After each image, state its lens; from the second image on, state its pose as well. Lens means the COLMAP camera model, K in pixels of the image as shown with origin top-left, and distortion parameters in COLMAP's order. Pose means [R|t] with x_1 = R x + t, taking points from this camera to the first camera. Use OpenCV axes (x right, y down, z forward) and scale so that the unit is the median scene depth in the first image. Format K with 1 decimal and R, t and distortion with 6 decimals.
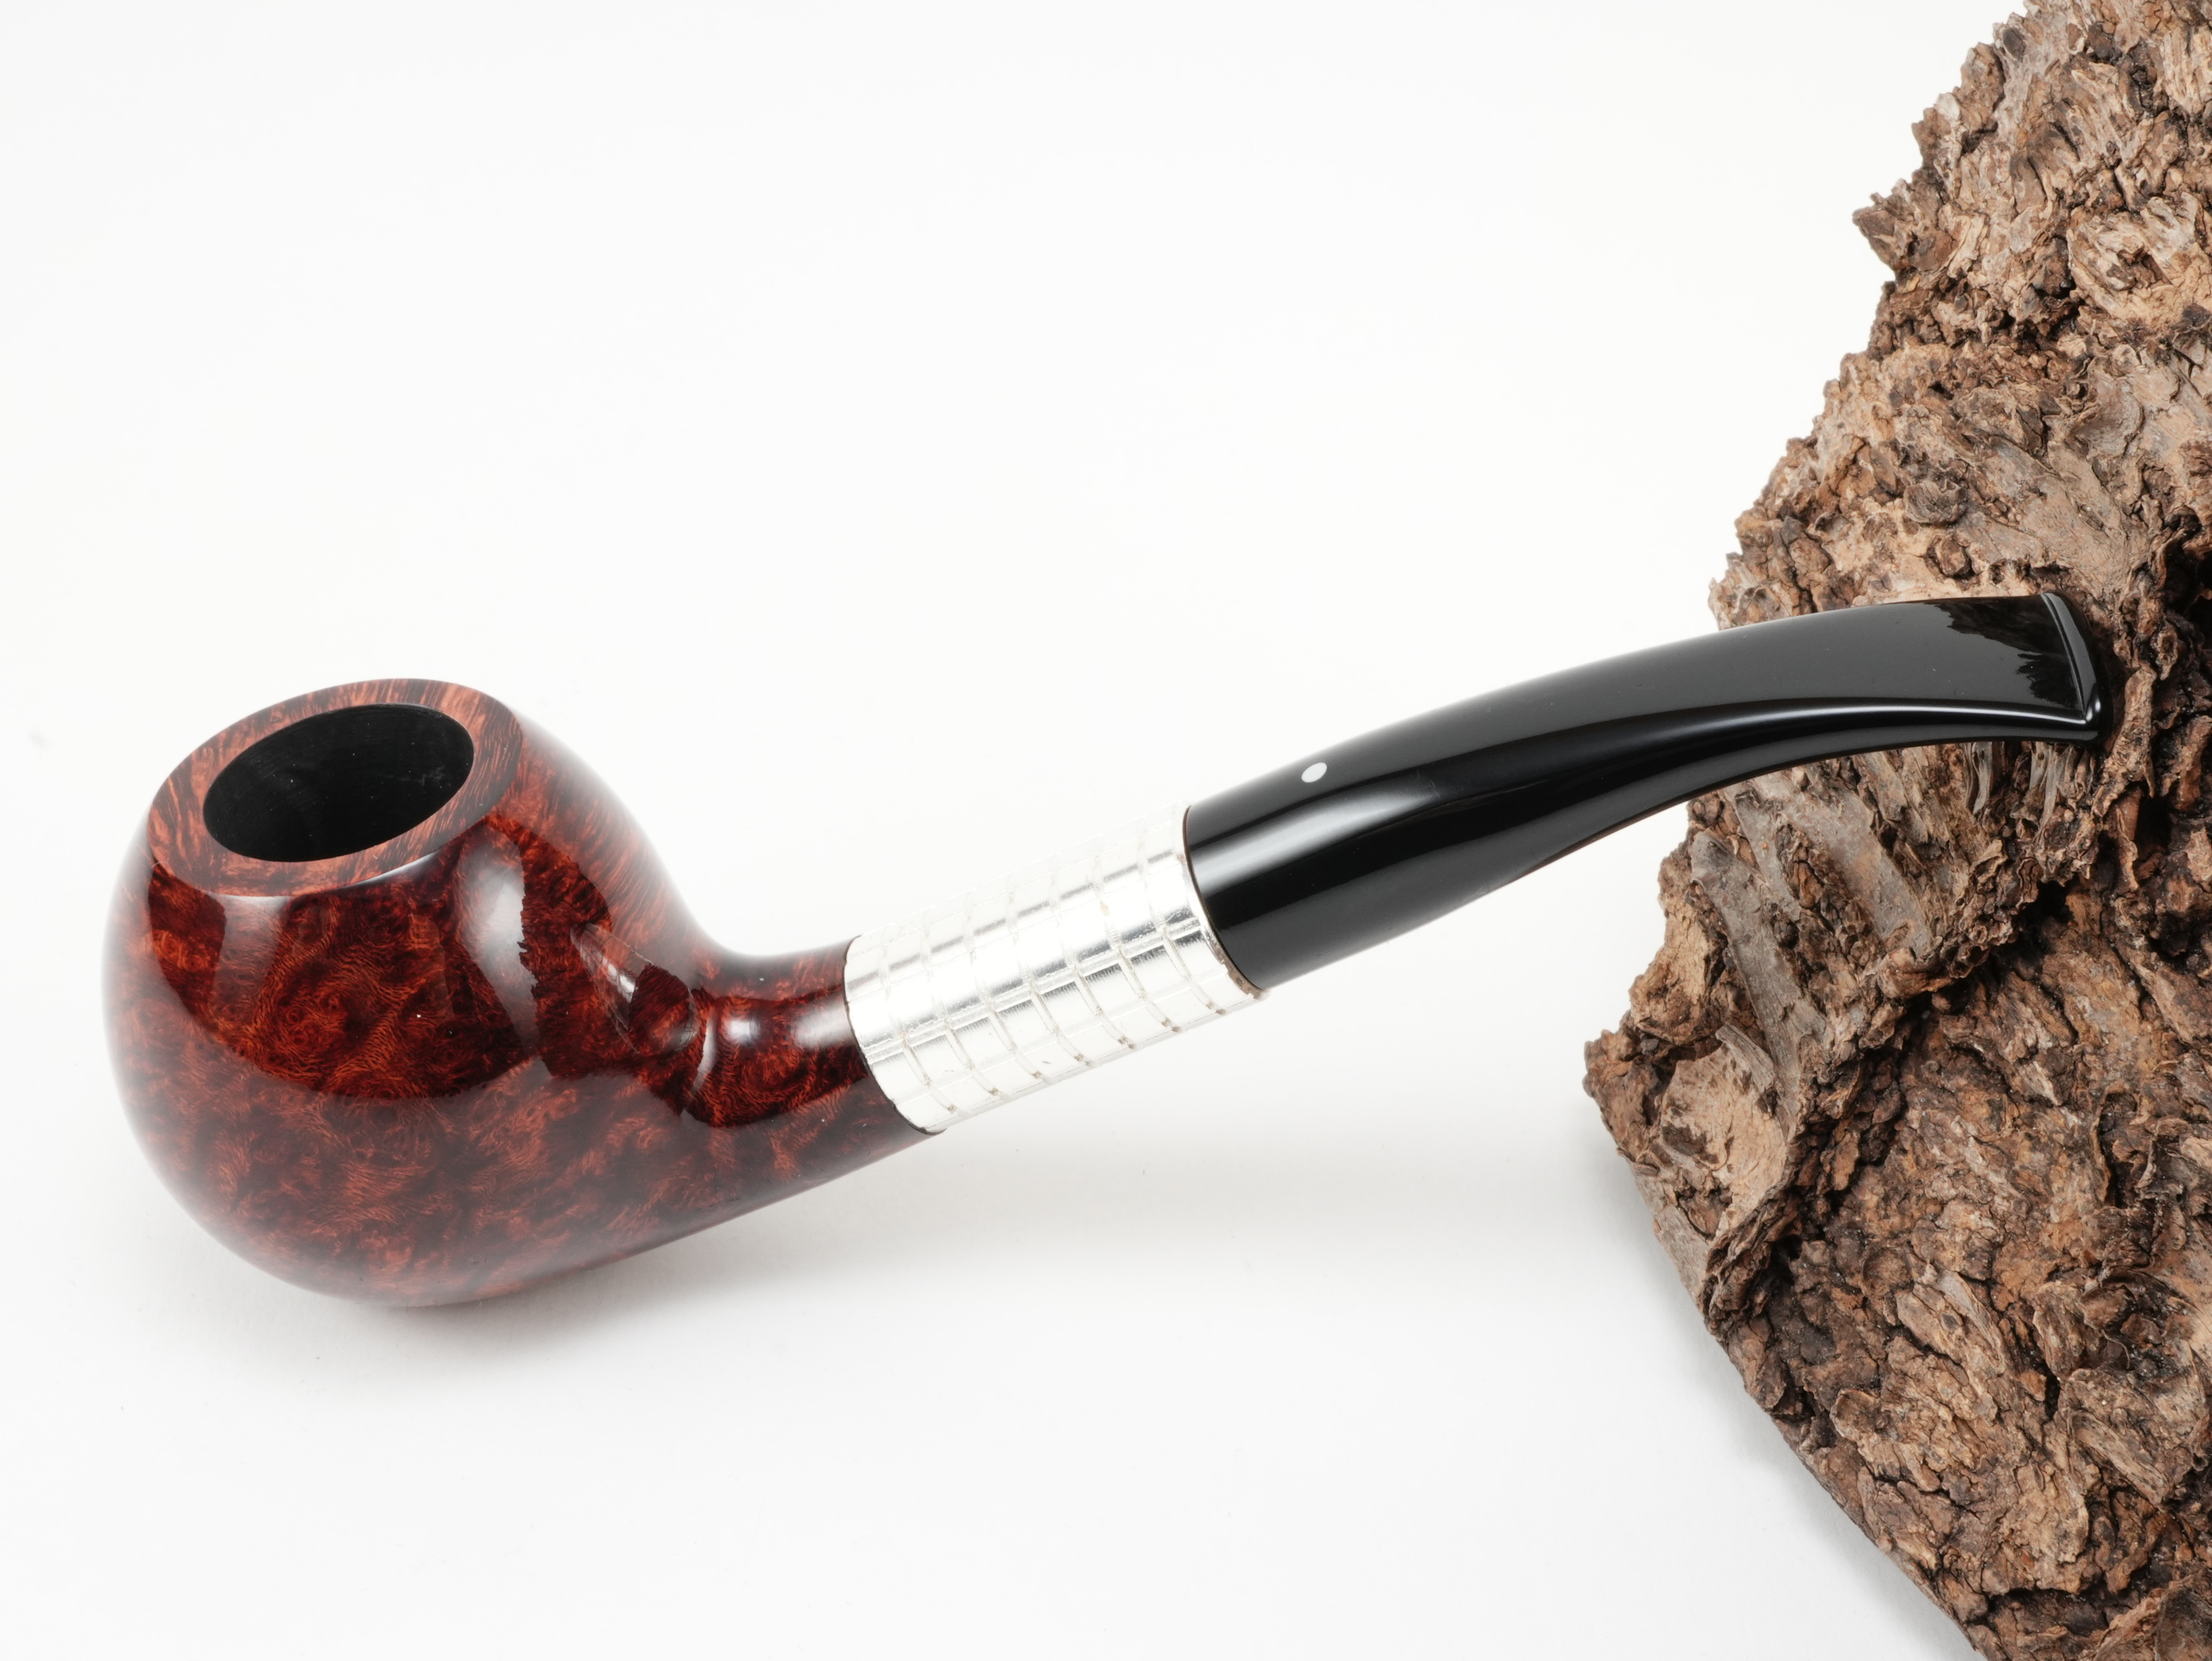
lens RADIAL K [[3167.3, 0, 1107.6], [0, 3167.3, 820.1], [0, 0, 1]] dist [-0.006328, 0.000000]
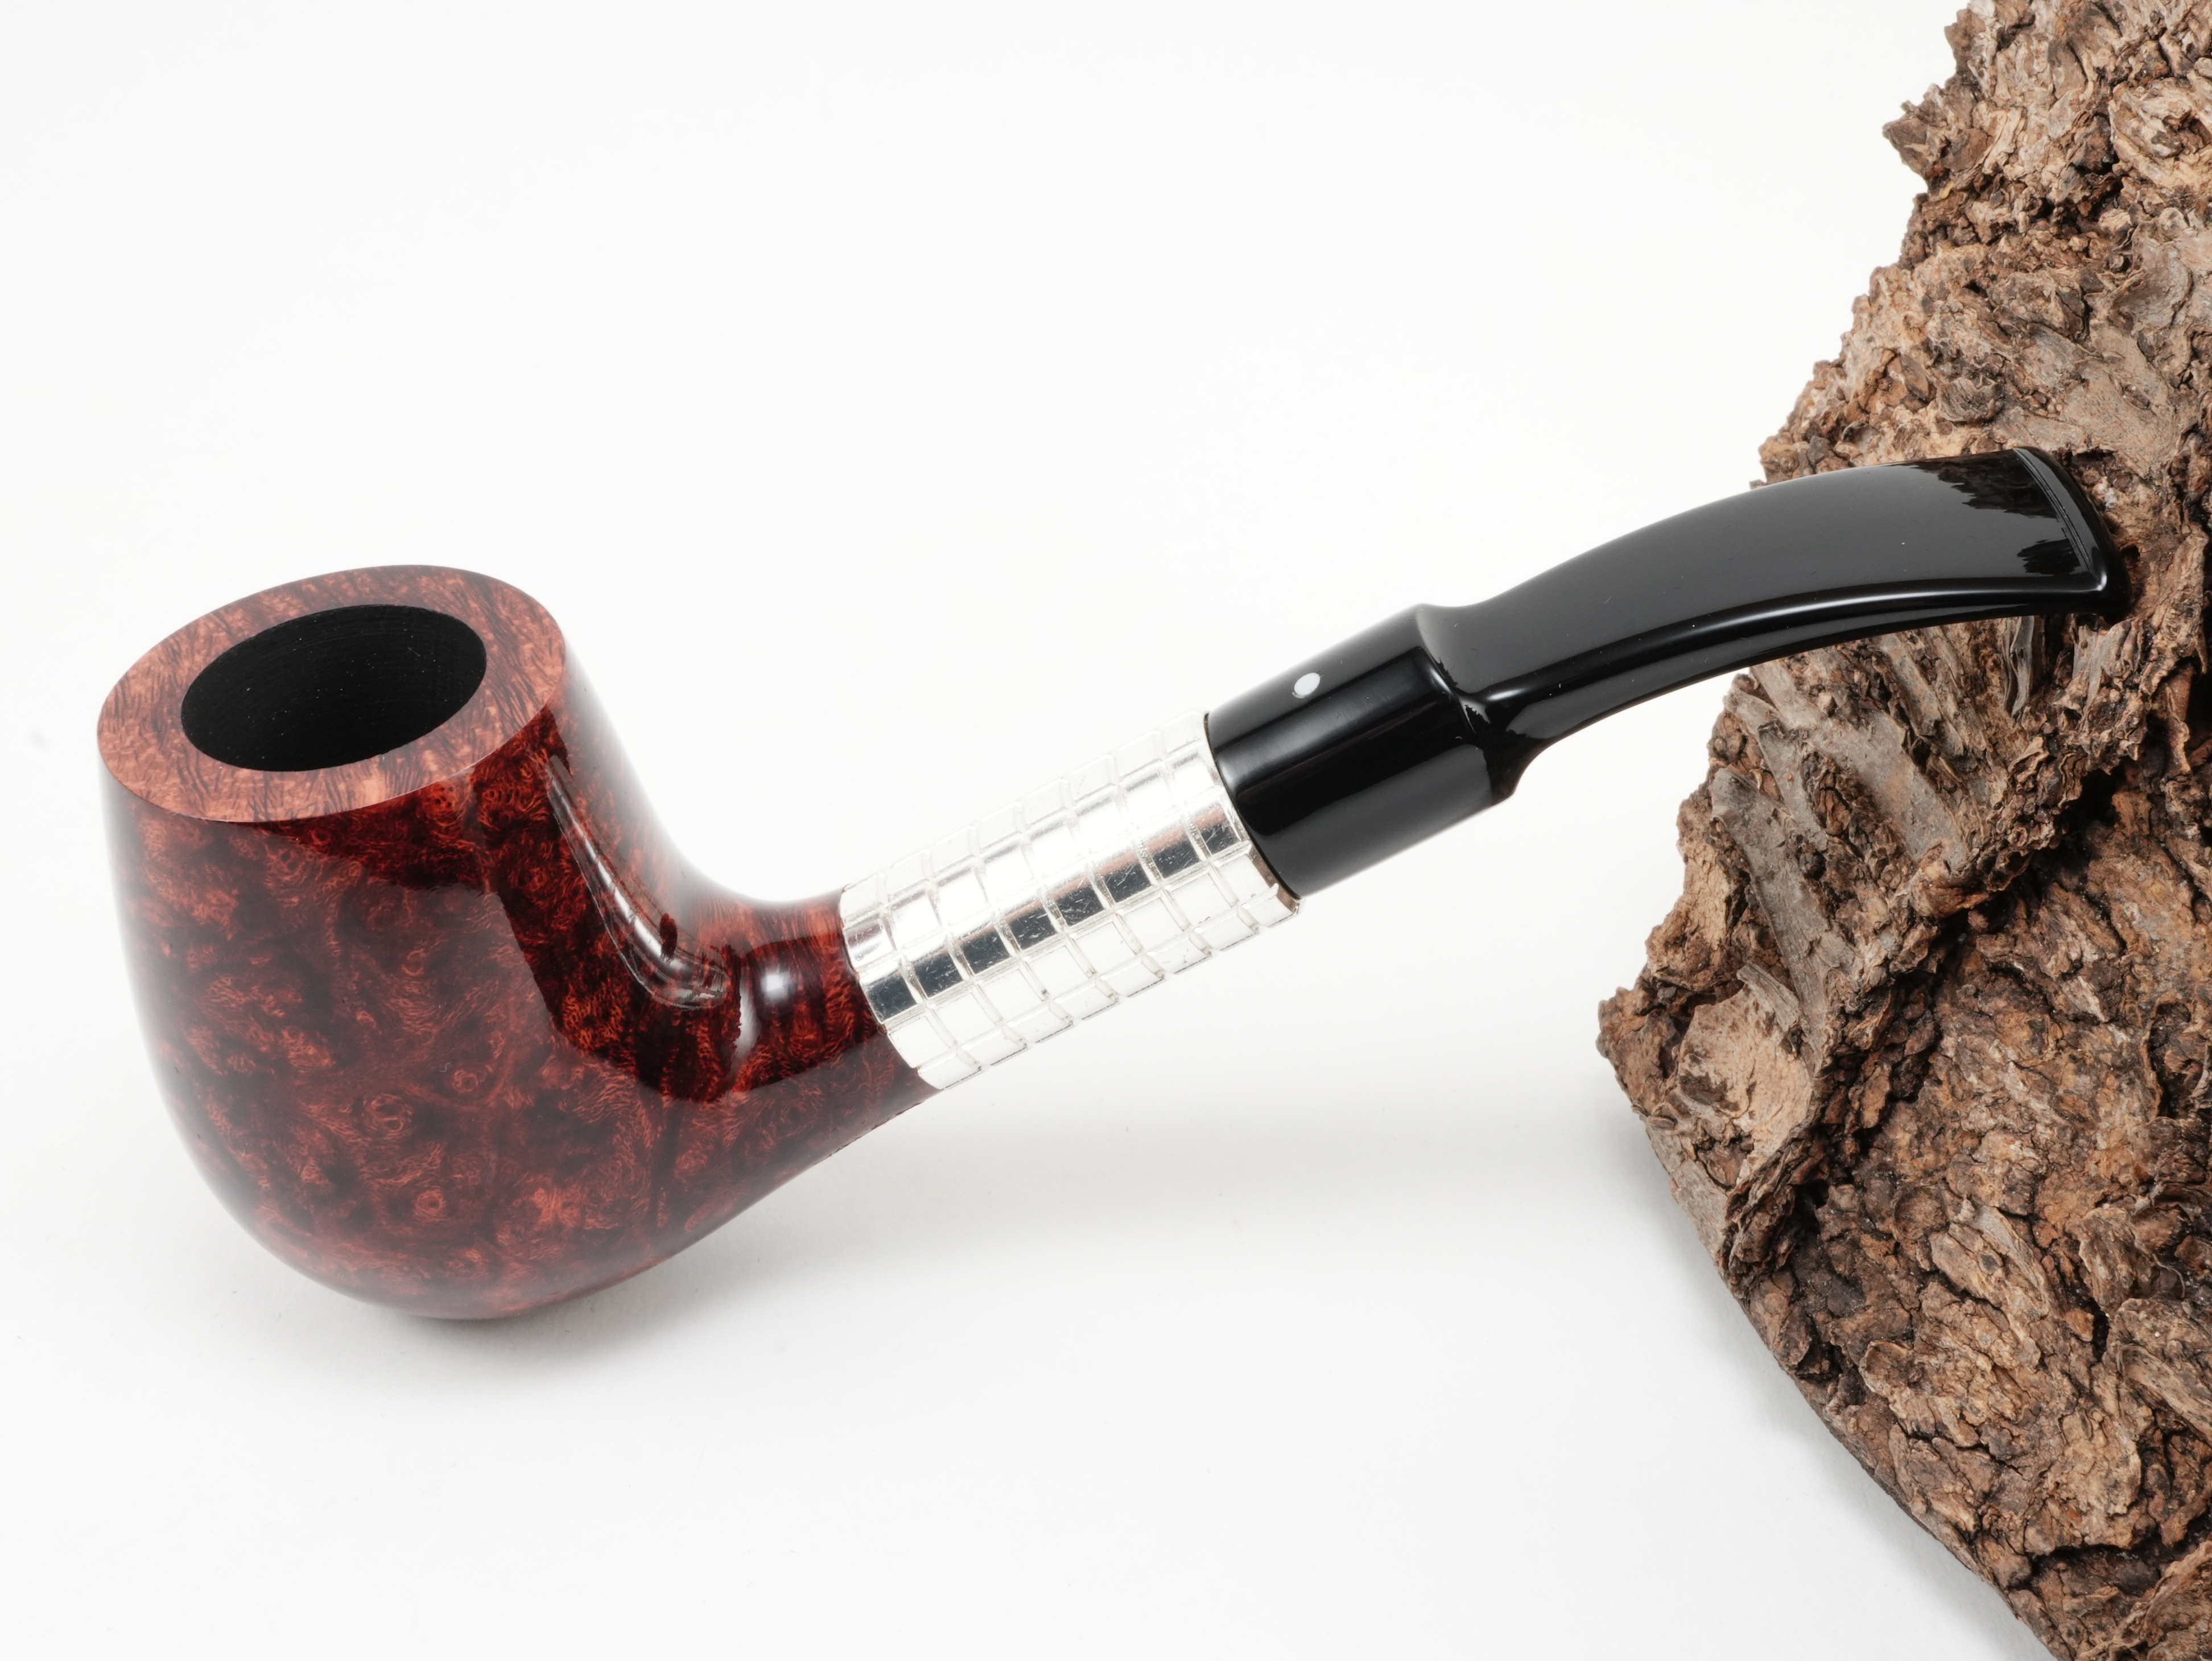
lens RADIAL K [[3167.3, 0, 1105.6], [0, 3167.3, 824.8], [0, 0, 1]] dist [-0.006328, 0.000000]
pose [[0.999831, 0.012502, -0.013501, 0.019088], [-0.013297, 0.998079, -0.060508, 0.089353], [0.012719, 0.060678, 0.998076, 0.066256]]
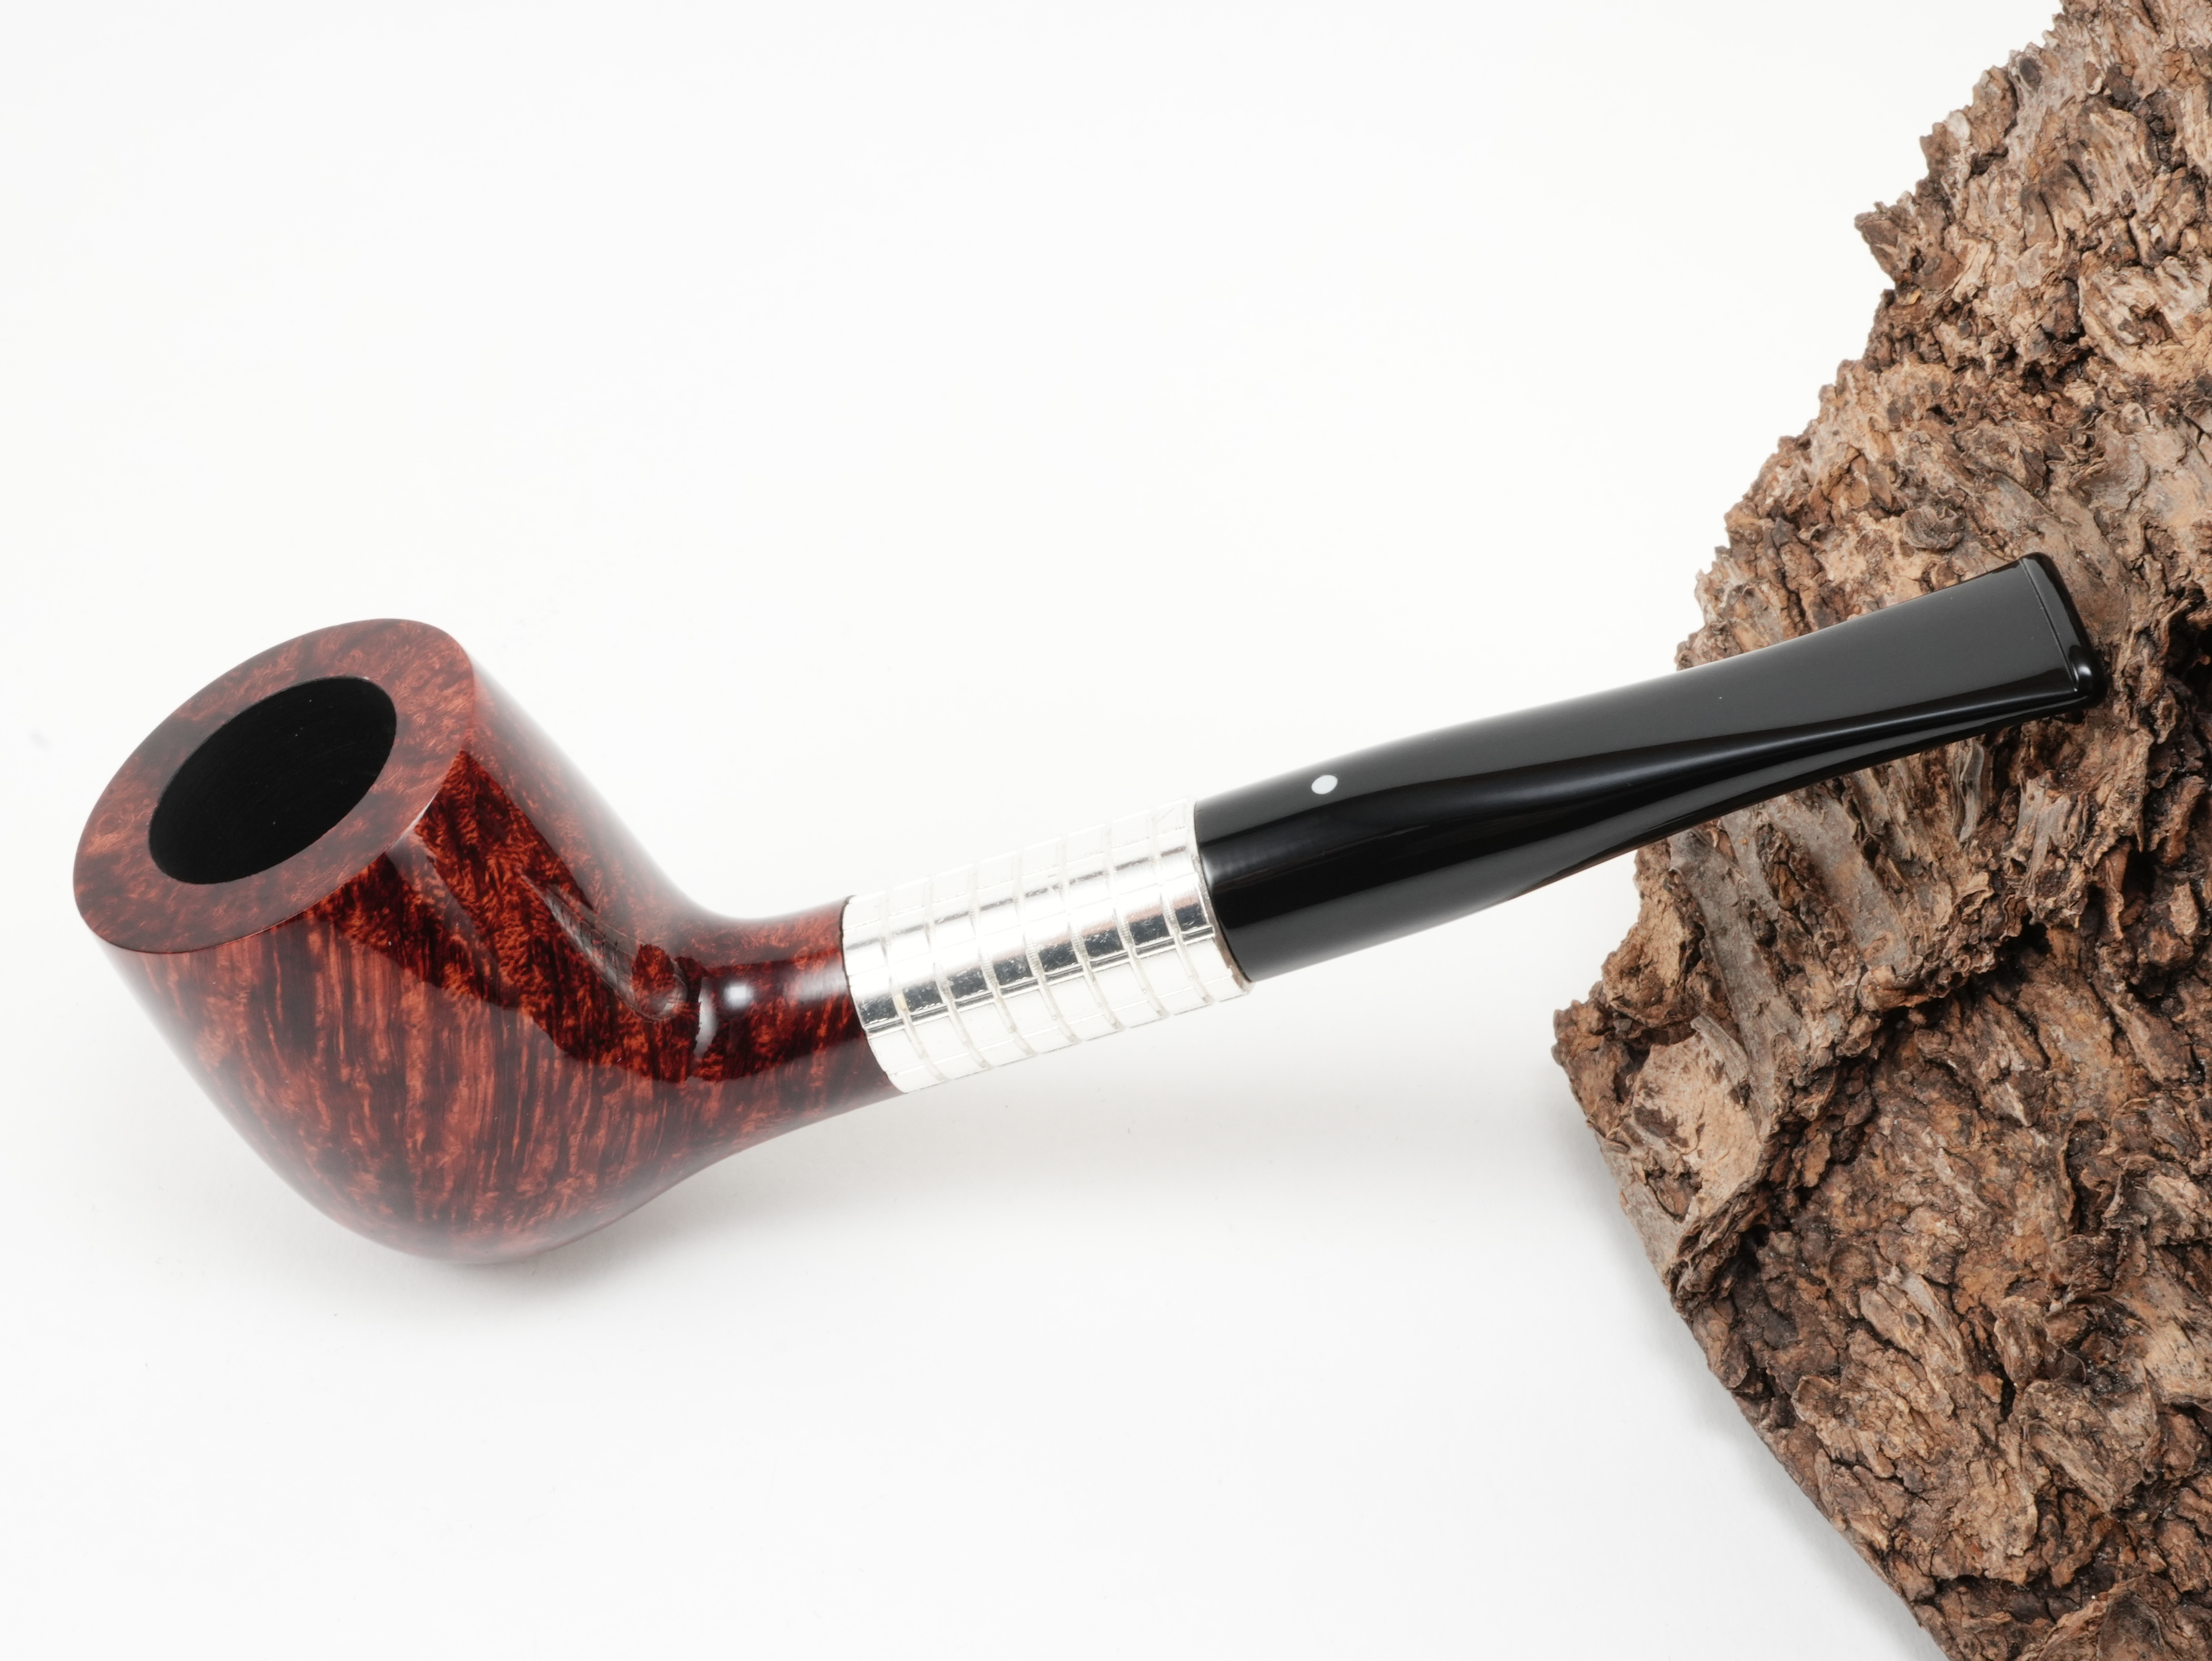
lens RADIAL K [[3167.3, 0, 1106.6], [0, 3167.3, 834.6], [0, 0, 1]] dist [-0.006328, 0.000000]
pose [[0.998063, 0.025626, 0.056694, -0.065117], [-0.030682, 0.995451, 0.090198, -0.088778], [-0.054125, -0.091763, 0.994309, -0.020338]]
